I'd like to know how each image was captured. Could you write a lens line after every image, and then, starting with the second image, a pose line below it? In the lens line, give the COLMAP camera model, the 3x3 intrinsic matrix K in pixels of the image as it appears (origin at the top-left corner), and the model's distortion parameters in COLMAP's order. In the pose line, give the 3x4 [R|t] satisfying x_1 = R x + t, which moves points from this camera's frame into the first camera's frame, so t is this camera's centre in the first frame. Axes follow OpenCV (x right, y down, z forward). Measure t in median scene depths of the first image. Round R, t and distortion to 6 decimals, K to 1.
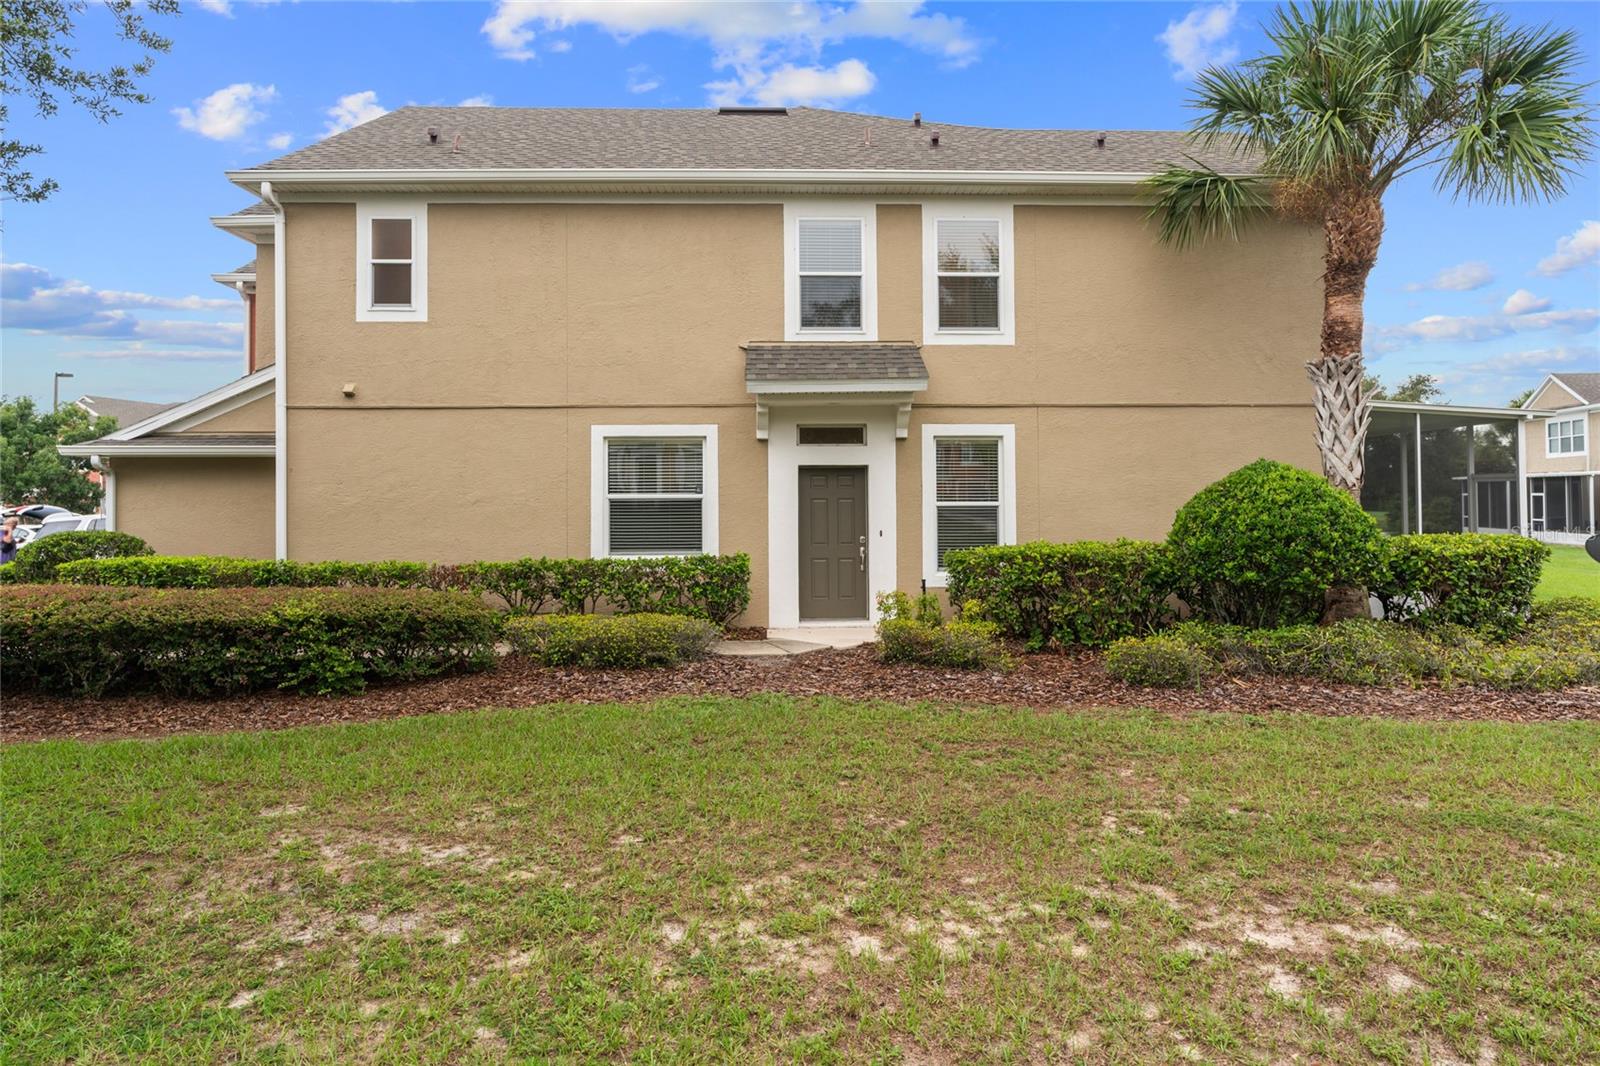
lens RADIAL K [[943.3, 0, 794.1], [0, 943.3, 472.7], [0, 0, 1]] dist [-0.000240, 0.000785]
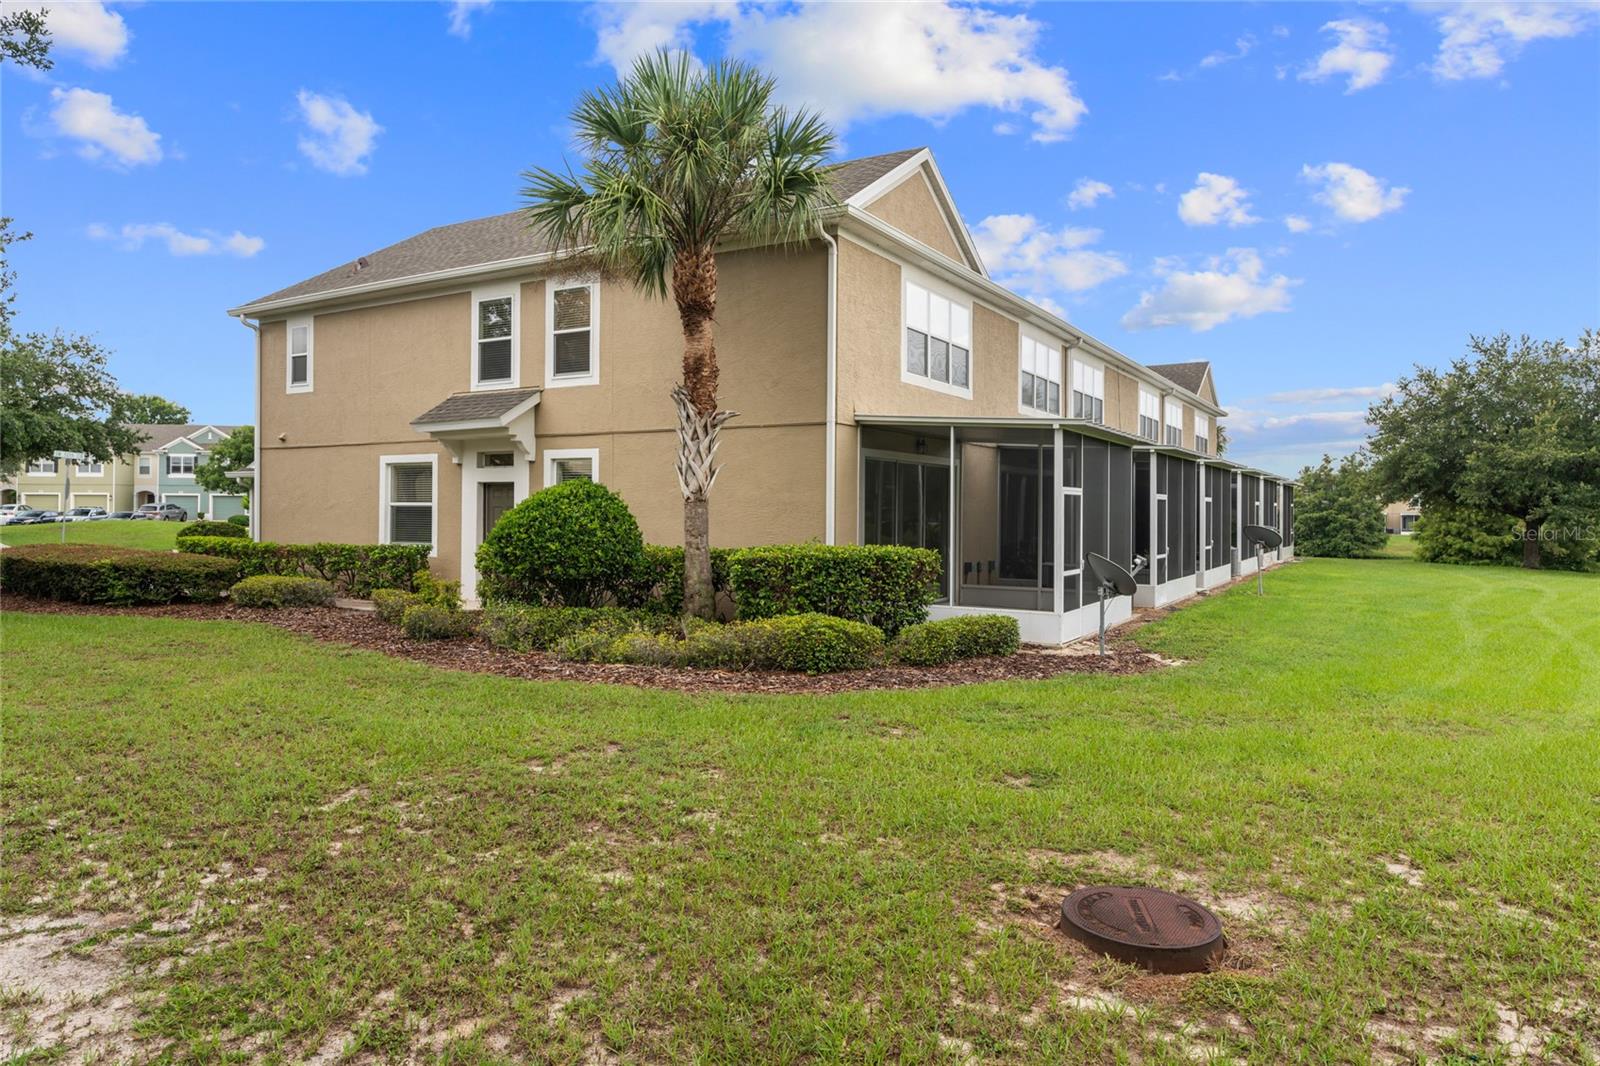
lens RADIAL K [[999.9, 0, 802.4], [0, 999.9, 510.3], [0, 0, 1]] dist [-0.000571, -0.001193]
pose [[0.844900, 0.010026, -0.534831, 1.174227], [0.004752, 0.999644, 0.026246, -0.003009], [0.534904, -0.024717, 0.844551, 0.025383]]
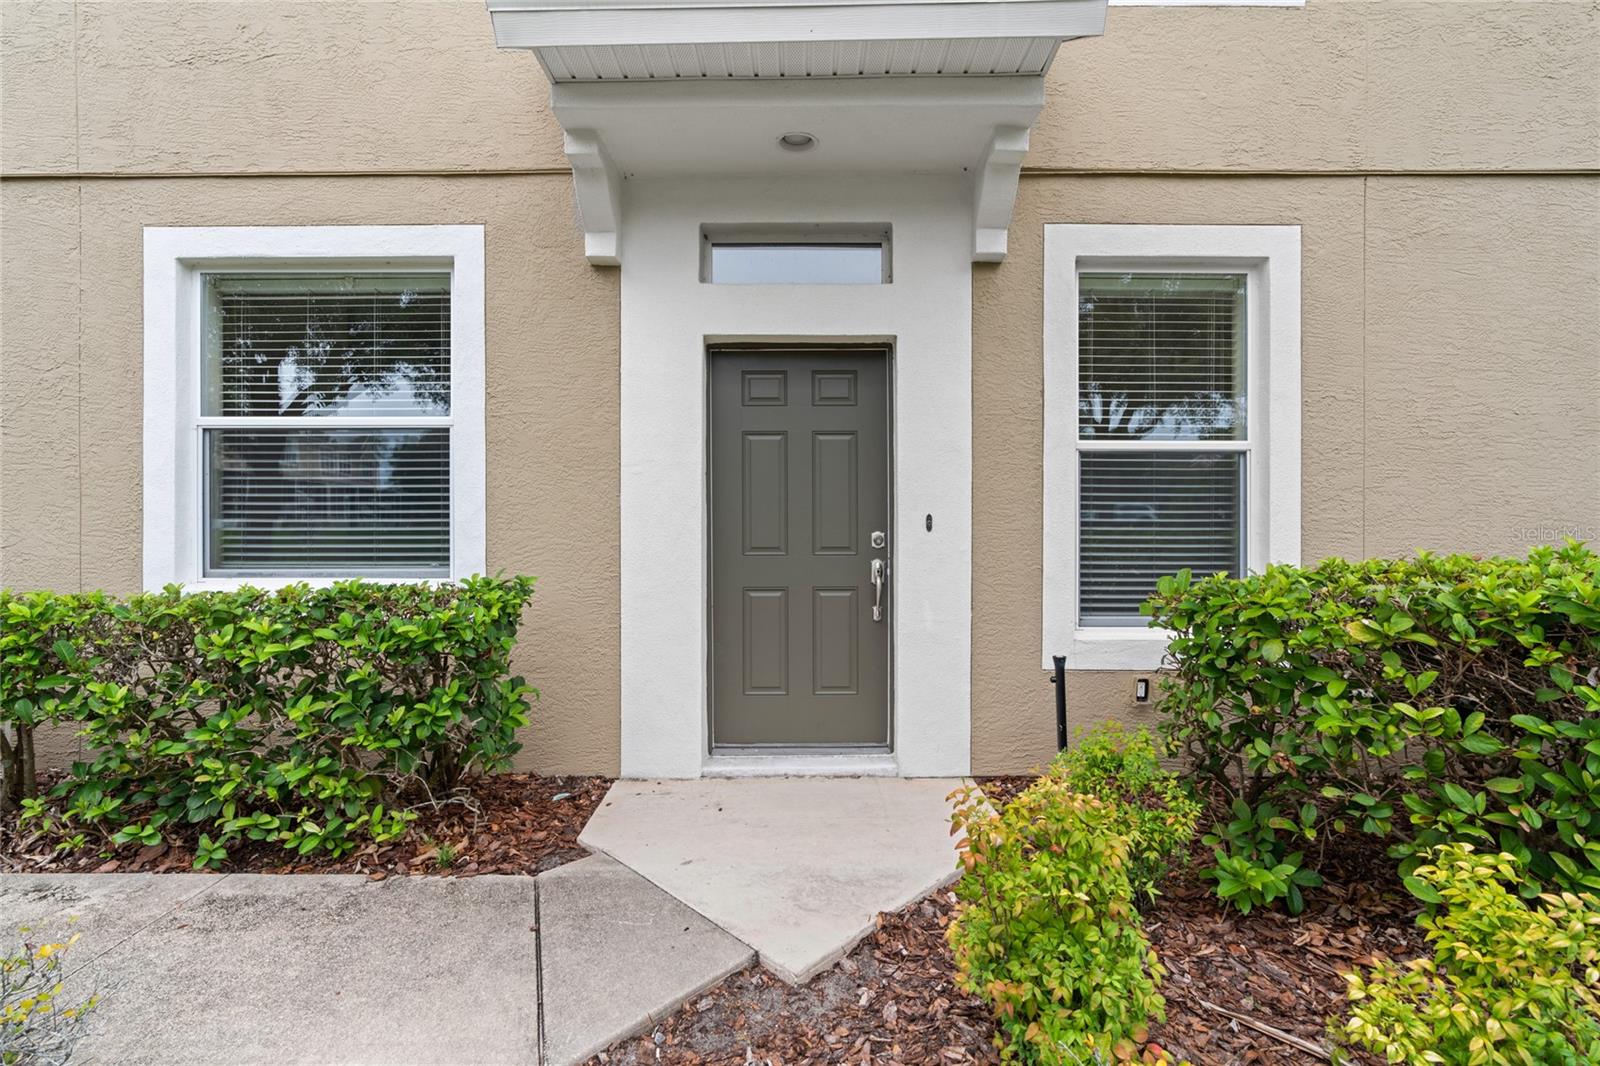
lens RADIAL K [[743.4, 0, 800.0], [0, 743.4, 533.0], [0, 0, 1]] dist [0.001654, 0.000312]
pose [[0.999196, 0.004058, -0.039875, 0.053448], [-0.002455, 0.999190, 0.040159, 0.056411], [0.040006, -0.040029, 0.998397, 0.706999]]
